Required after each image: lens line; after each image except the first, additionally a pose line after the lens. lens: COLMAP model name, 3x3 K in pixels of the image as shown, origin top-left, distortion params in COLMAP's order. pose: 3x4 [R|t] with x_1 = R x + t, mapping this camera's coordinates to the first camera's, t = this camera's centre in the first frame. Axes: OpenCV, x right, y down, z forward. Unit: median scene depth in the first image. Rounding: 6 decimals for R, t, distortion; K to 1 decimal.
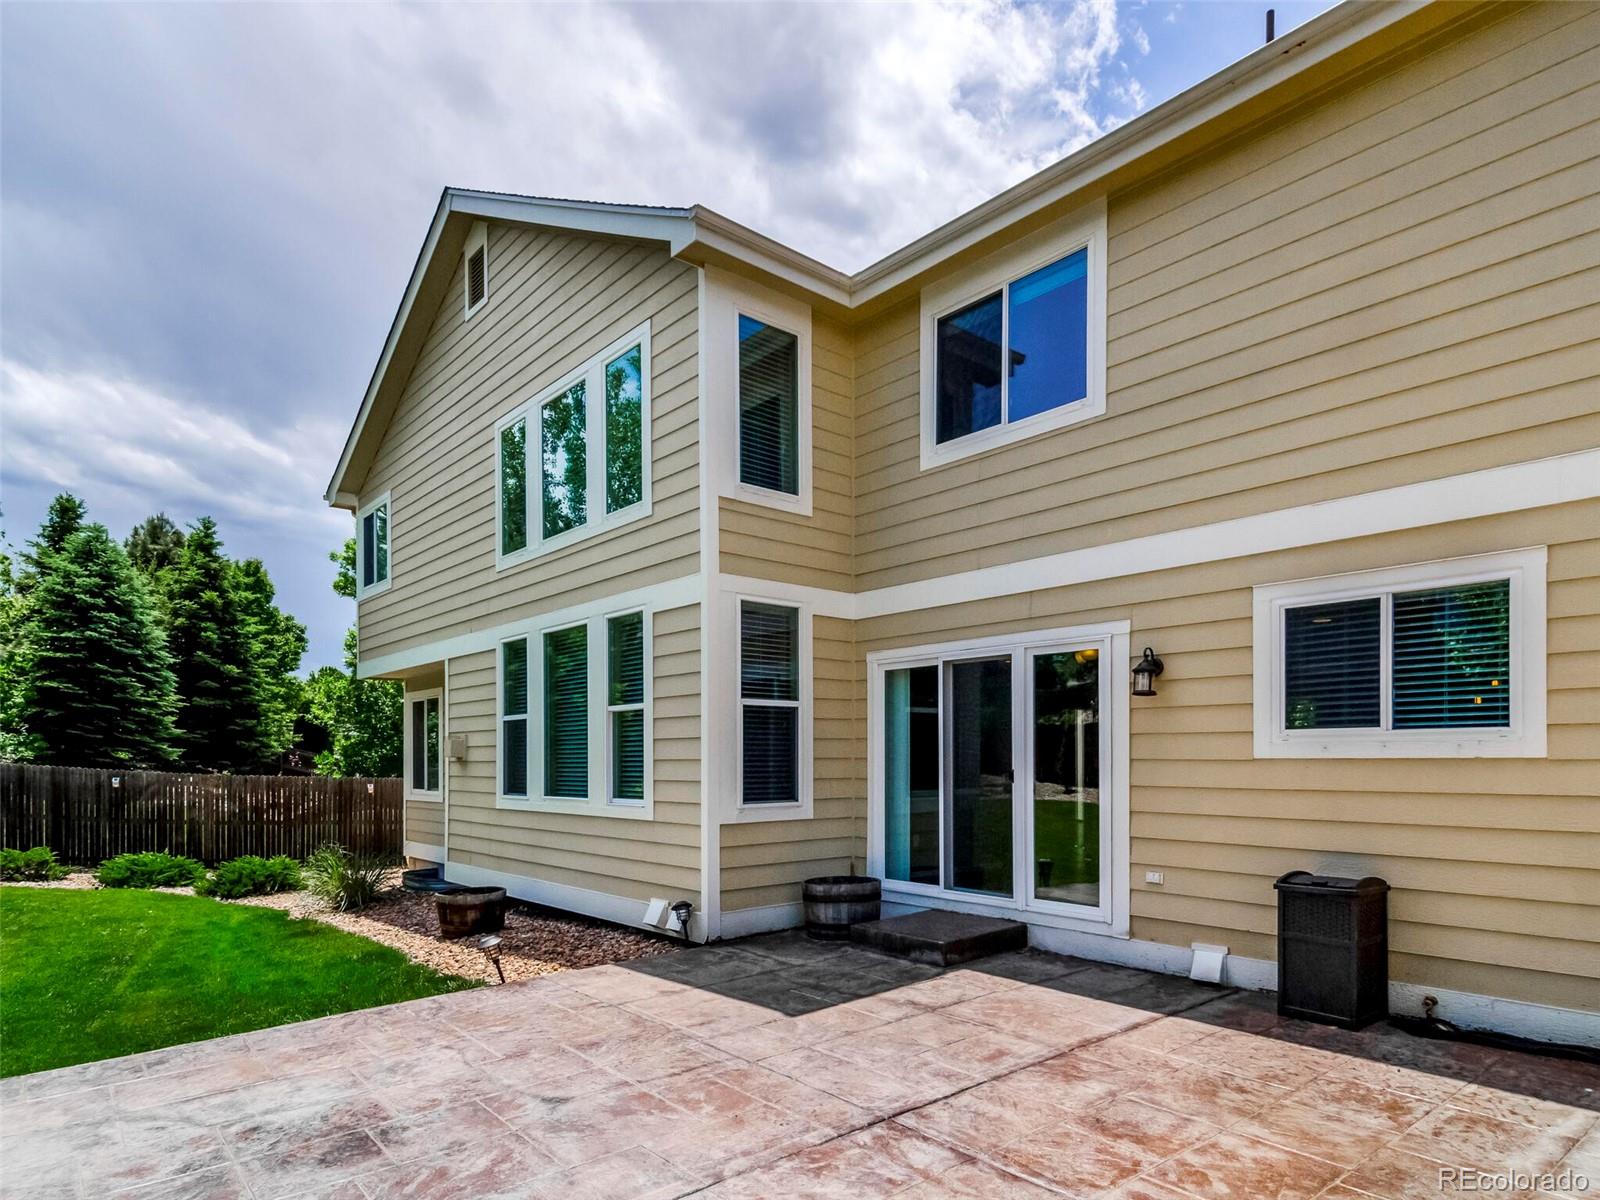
lens RADIAL K [[901.8, 0, 777.1], [0, 901.8, 738.8], [0, 0, 1]] dist [0.026537, -0.011170]
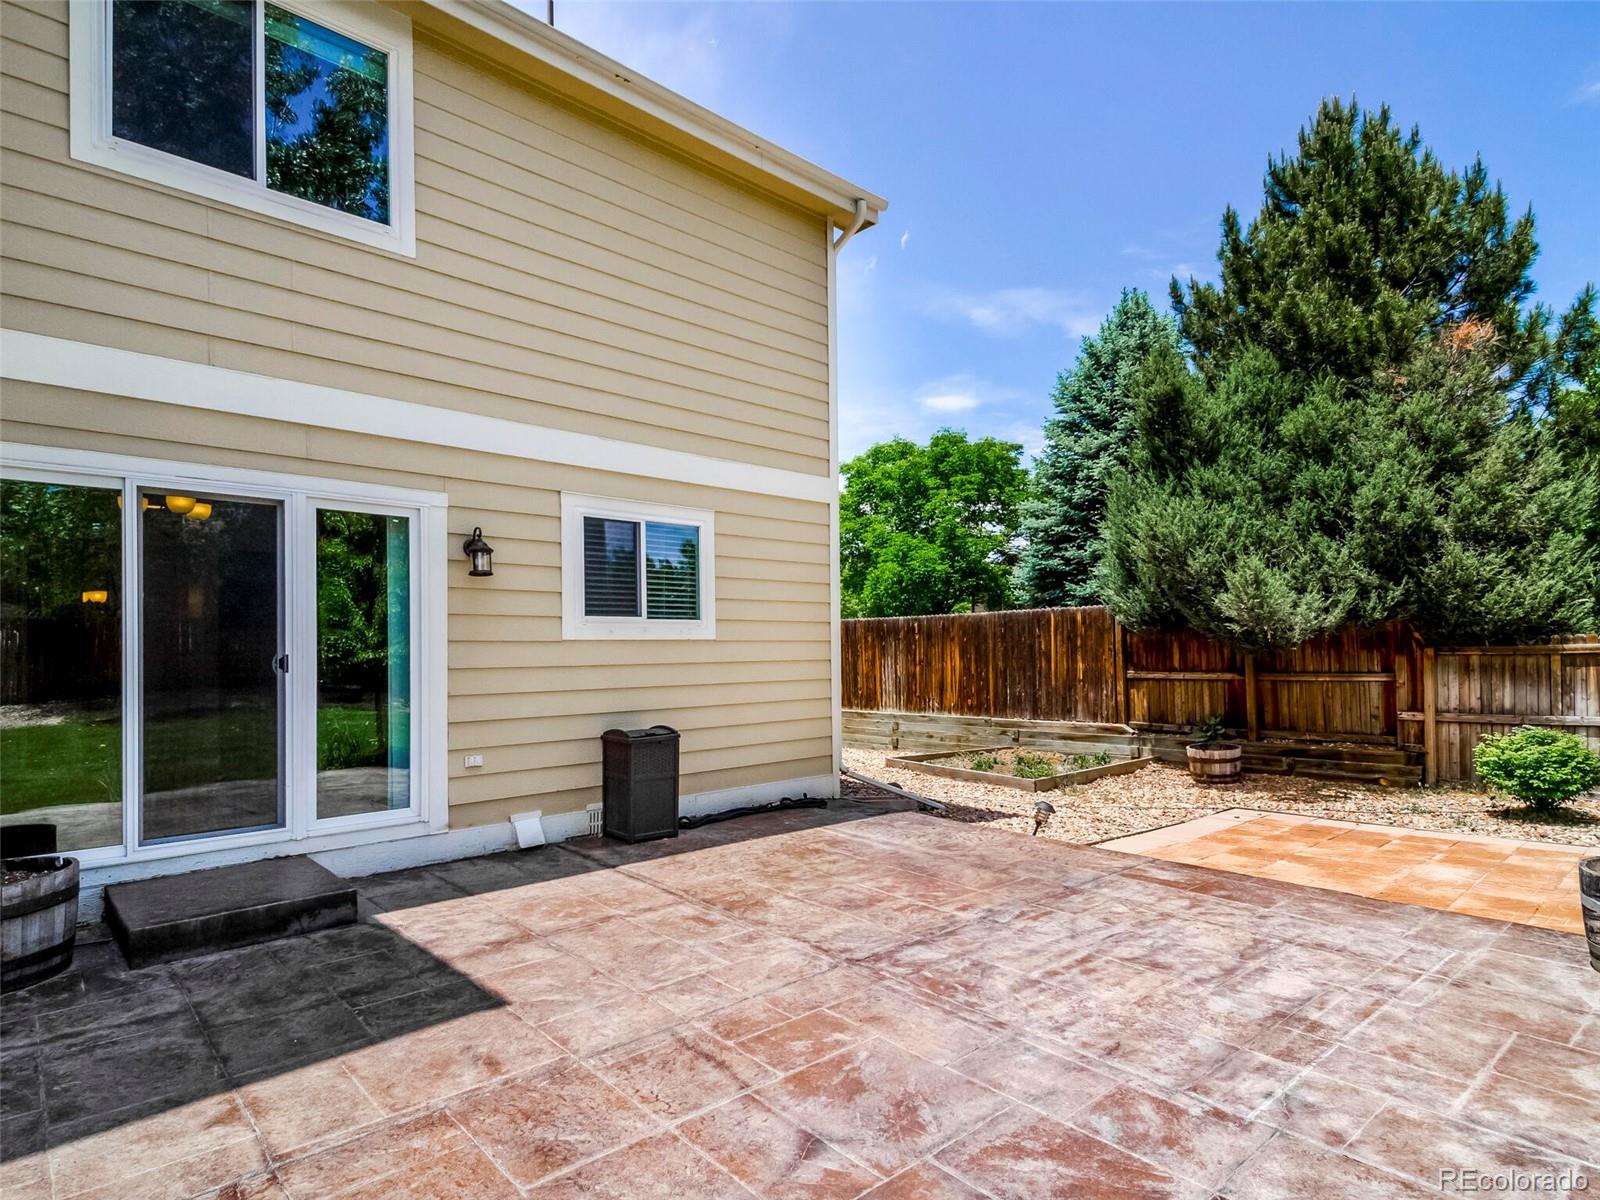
lens RADIAL K [[901.8, 0, 823.8], [0, 901.8, 633.4], [0, 0, 1]] dist [0.026537, -0.011170]
pose [[-0.058628, 0.022144, 0.998034, -0.578058], [-0.010209, 0.999688, -0.022780, 0.032515], [-0.998228, -0.011524, -0.058384, 0.666306]]
